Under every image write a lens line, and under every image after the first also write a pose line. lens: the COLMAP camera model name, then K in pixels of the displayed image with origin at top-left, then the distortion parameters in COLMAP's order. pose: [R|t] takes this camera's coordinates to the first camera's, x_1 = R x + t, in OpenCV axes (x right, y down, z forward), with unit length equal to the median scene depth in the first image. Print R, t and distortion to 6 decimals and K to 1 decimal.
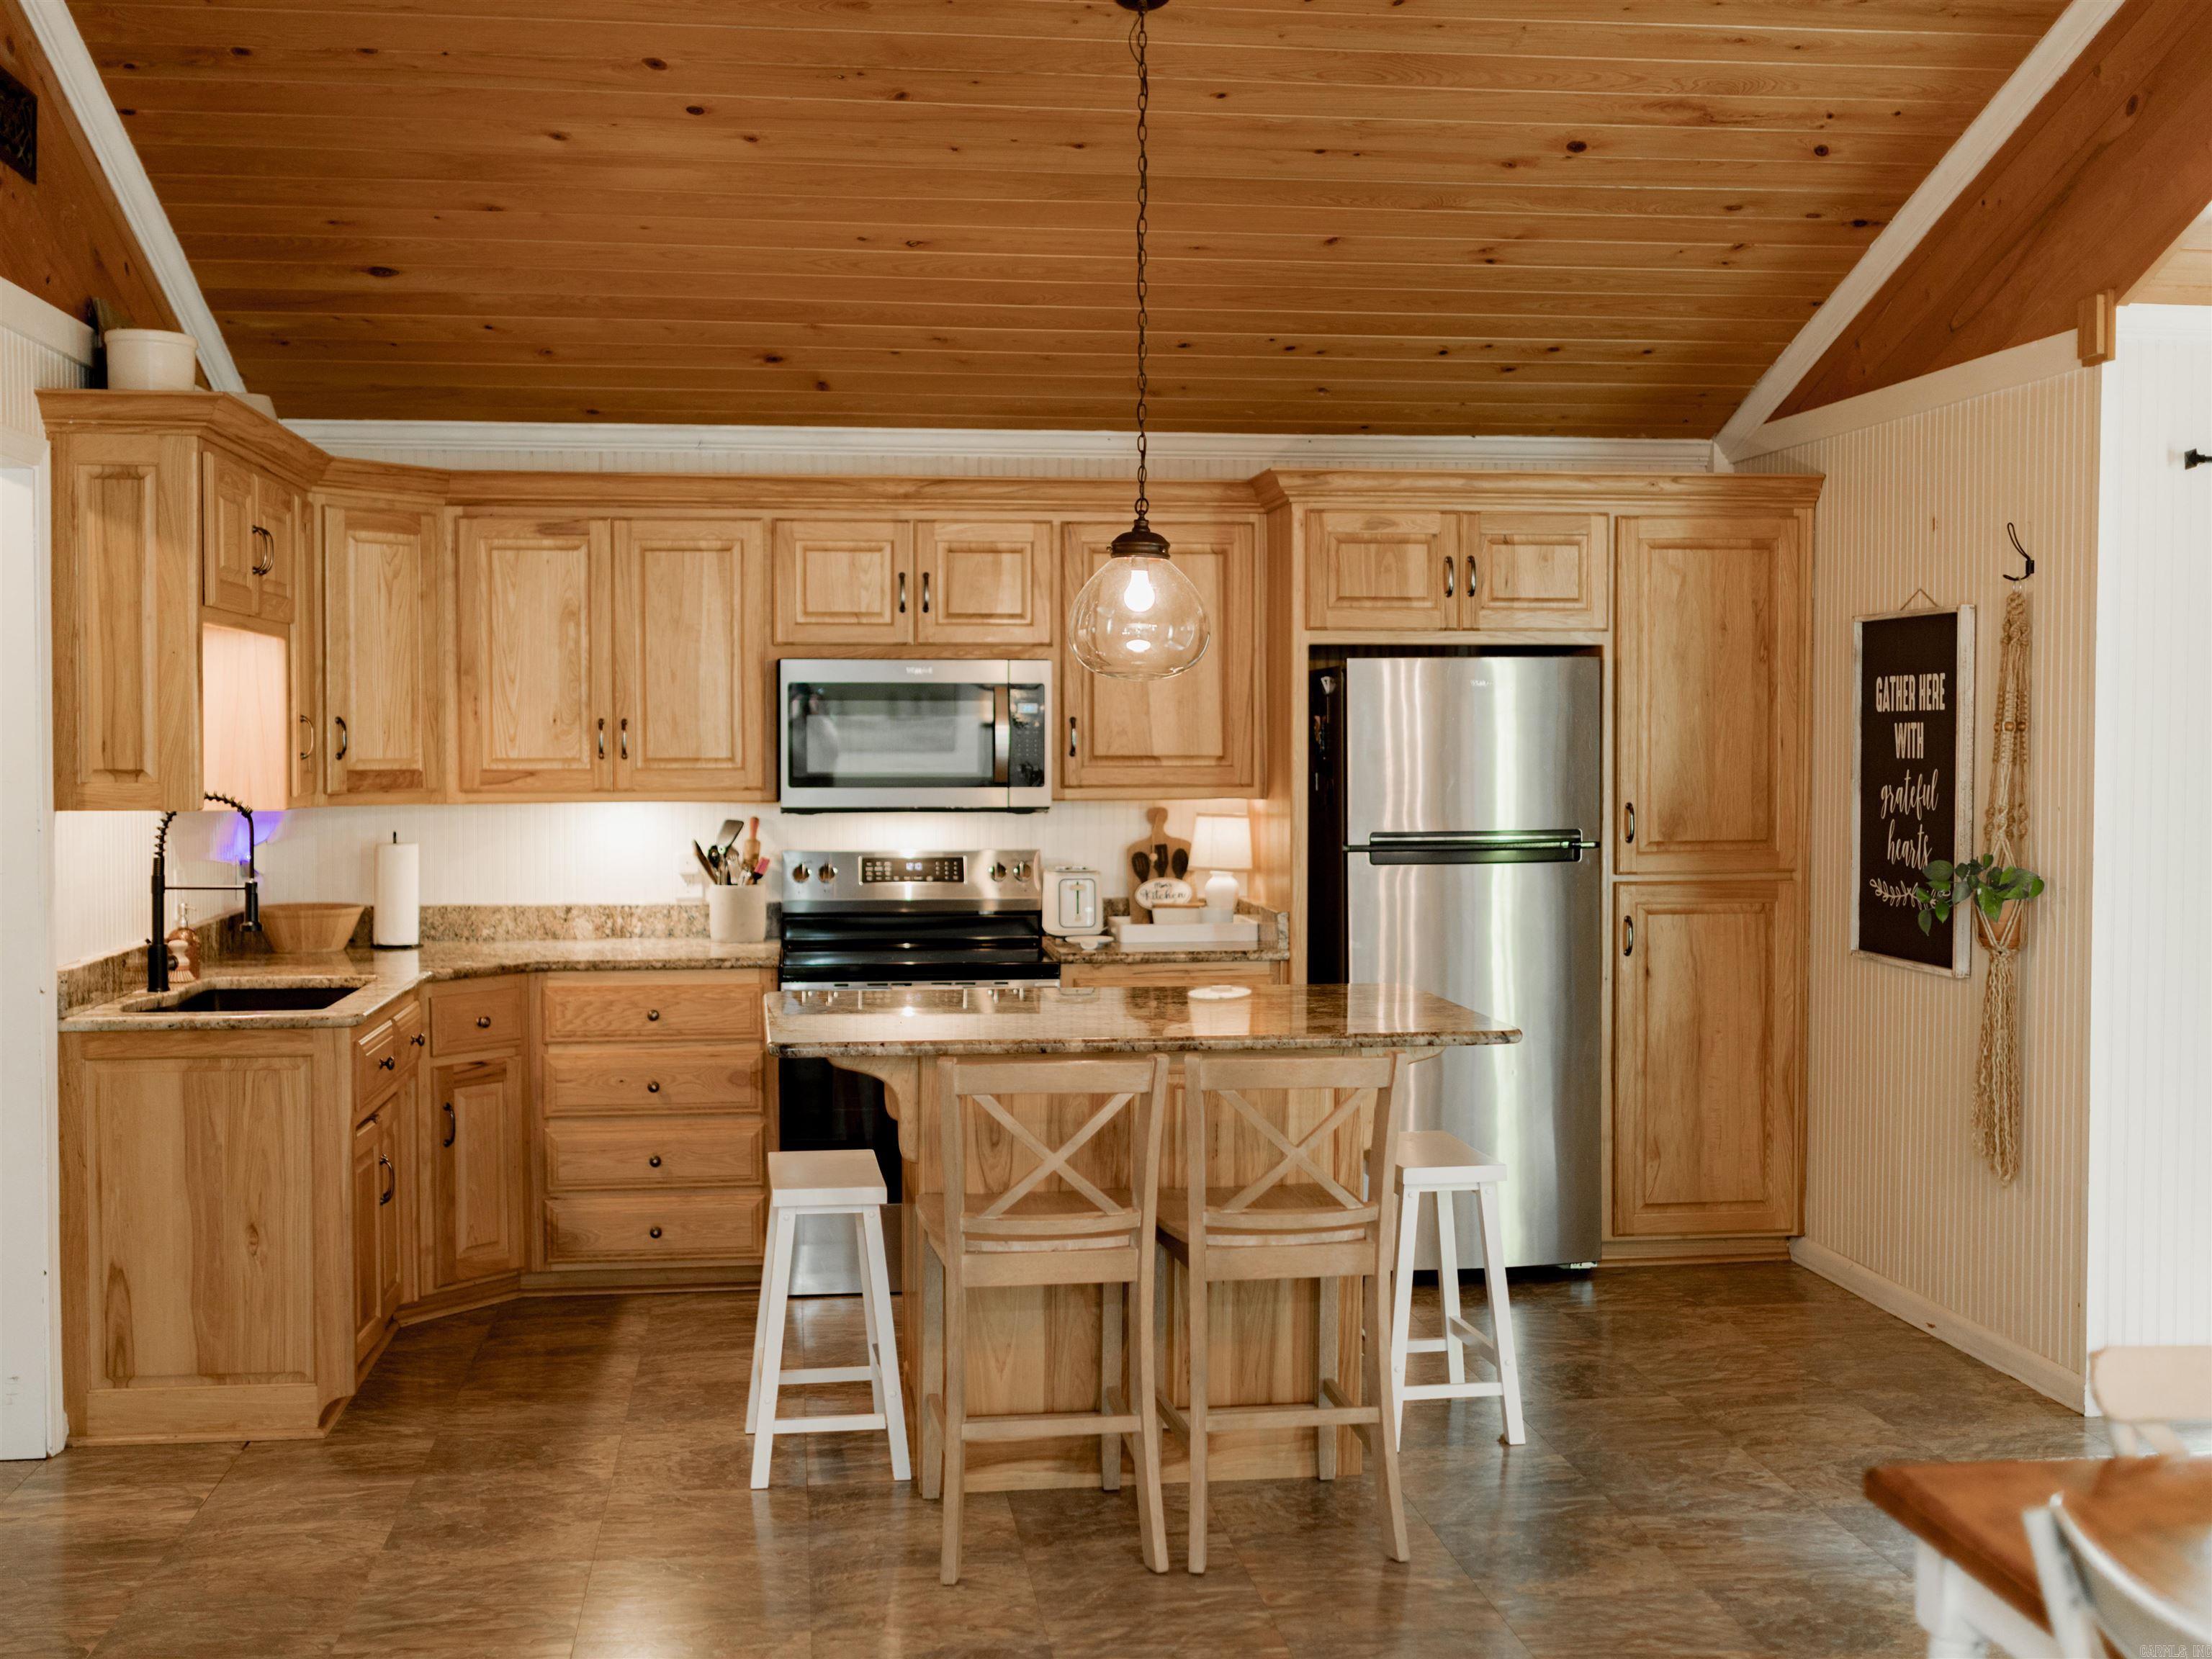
lens RADIAL K [[2402.8, 0, 1116.0], [0, 2402.8, 817.0], [0, 0, 1]] dist [0.001586, 0.008903]
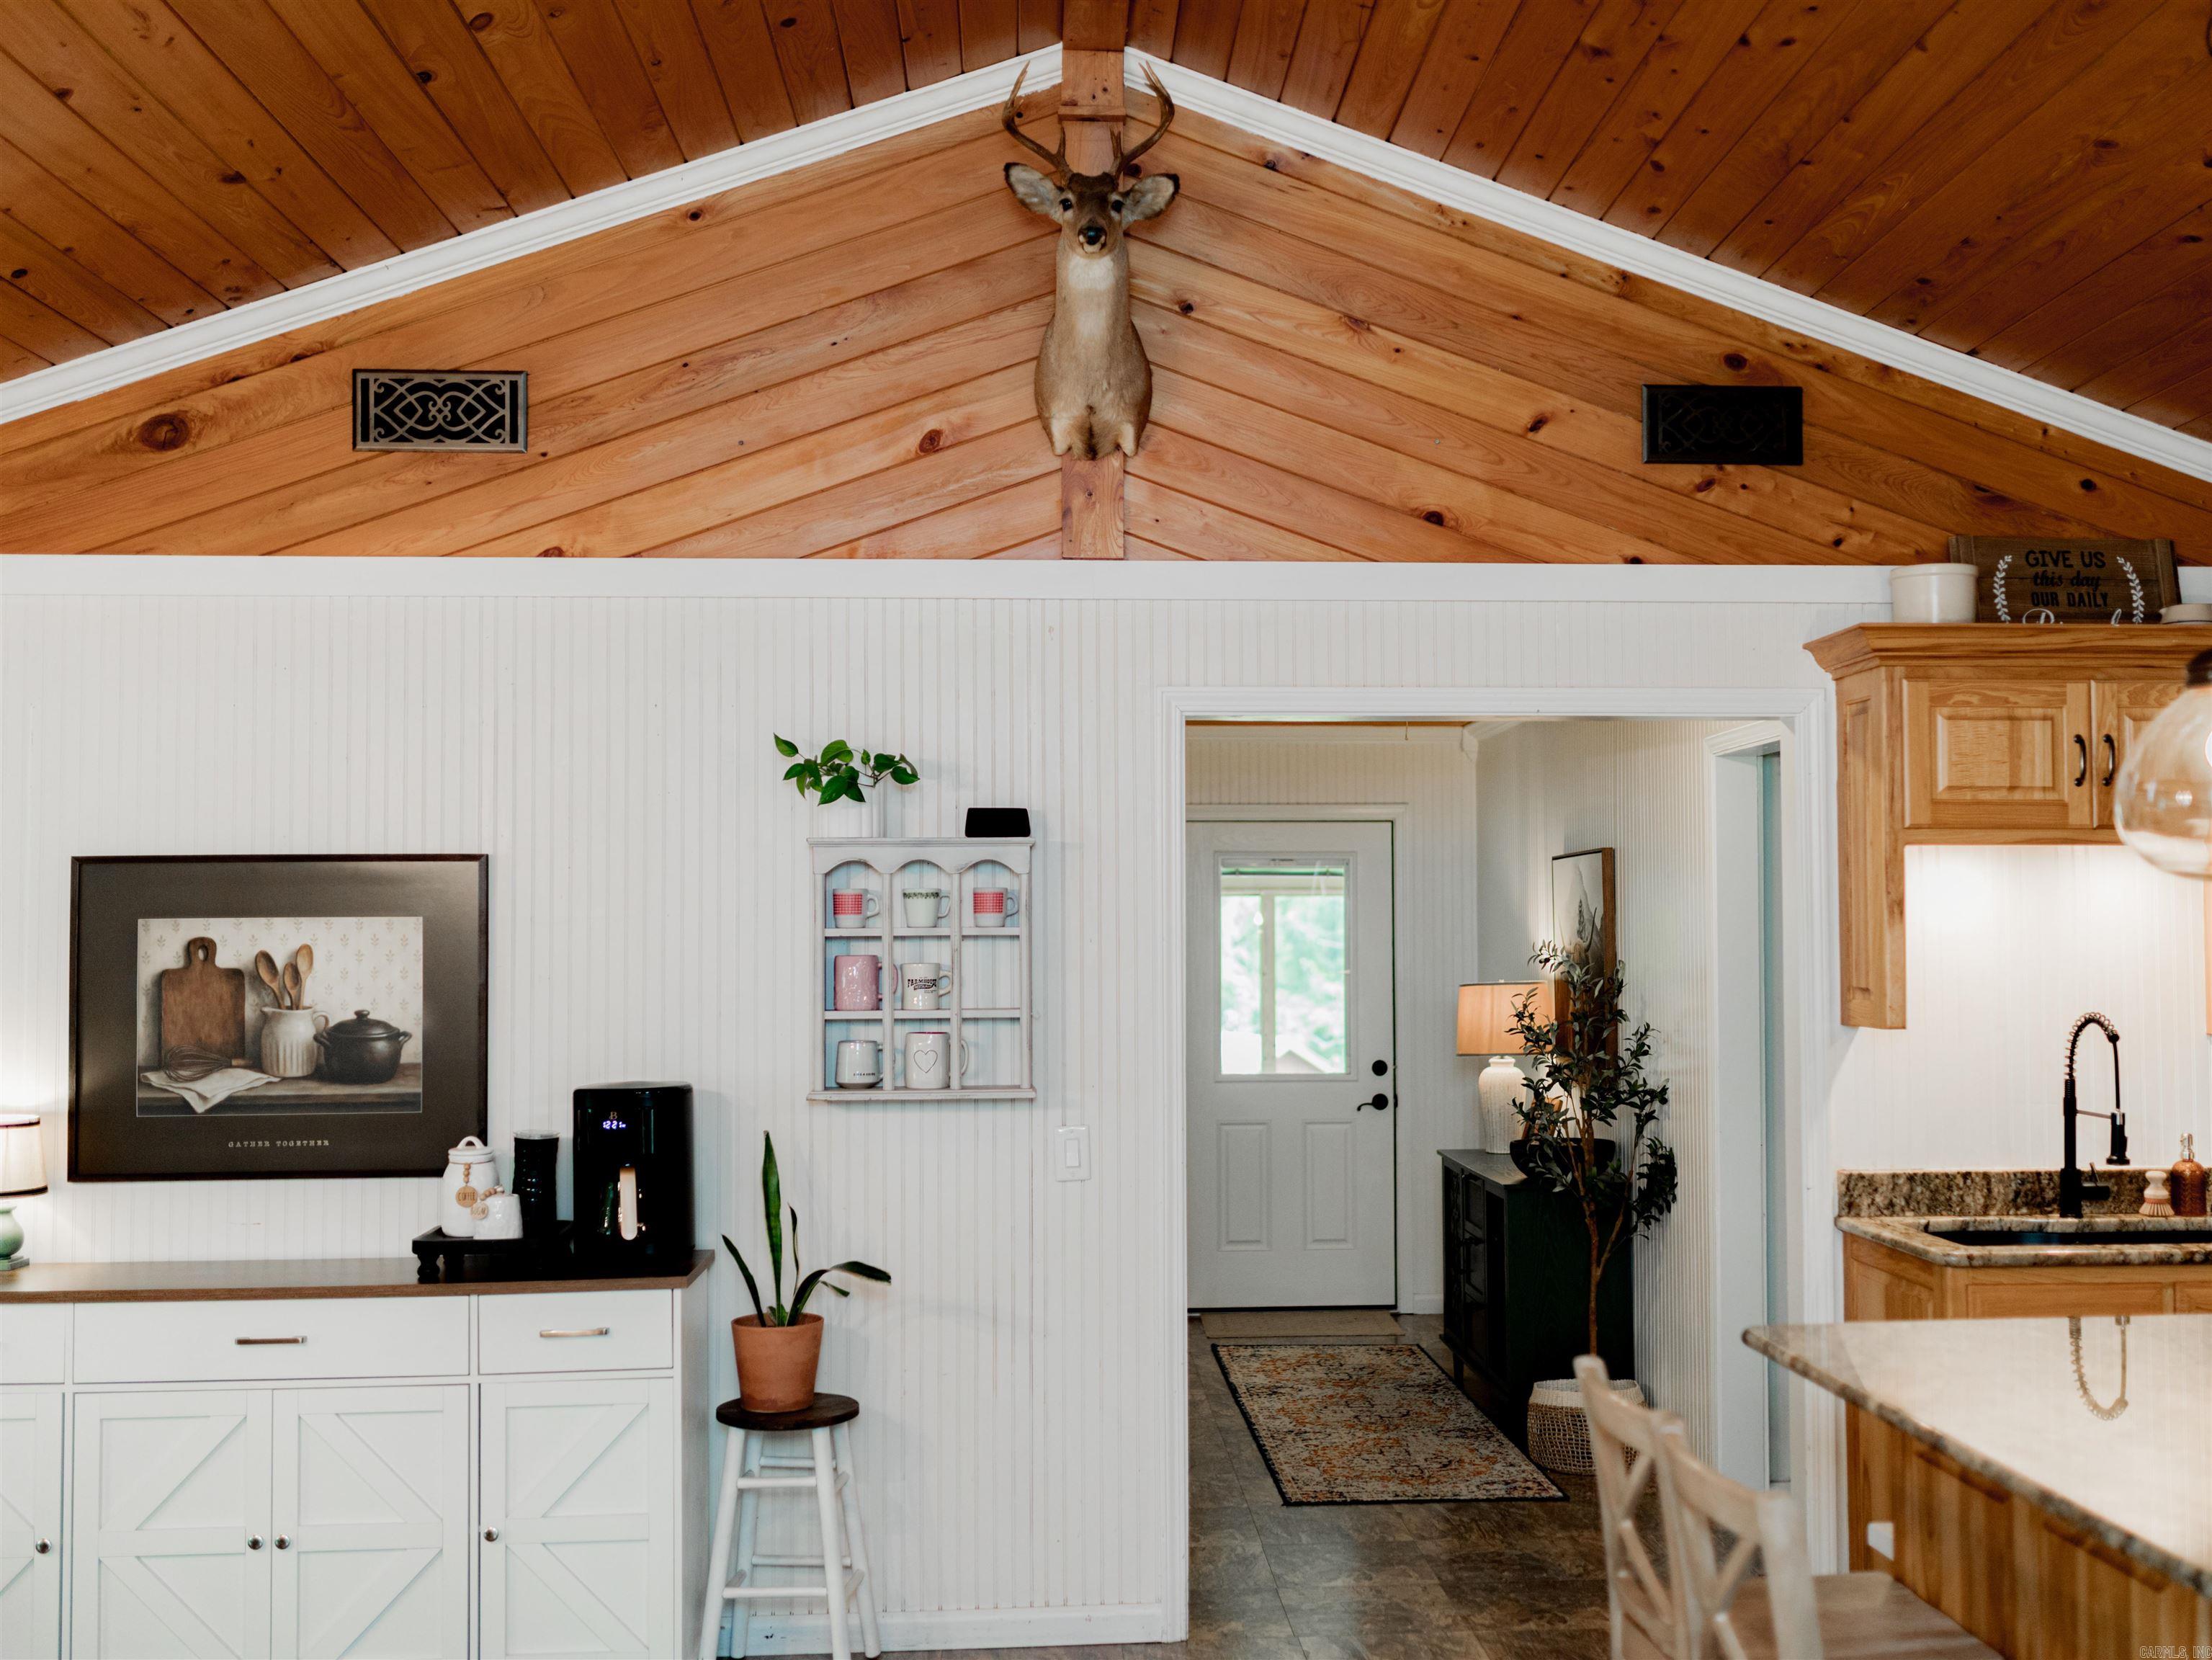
lens RADIAL K [[2344.0, 0, 1213.2], [0, 2344.0, 820.6], [0, 0, 1]] dist [-0.002394, 0.006660]
pose [[-0.057424, -0.047499, -0.997219, 0.490566], [-0.031656, 0.998452, -0.045735, -0.028514], [0.997848, 0.028942, -0.058839, 0.598011]]
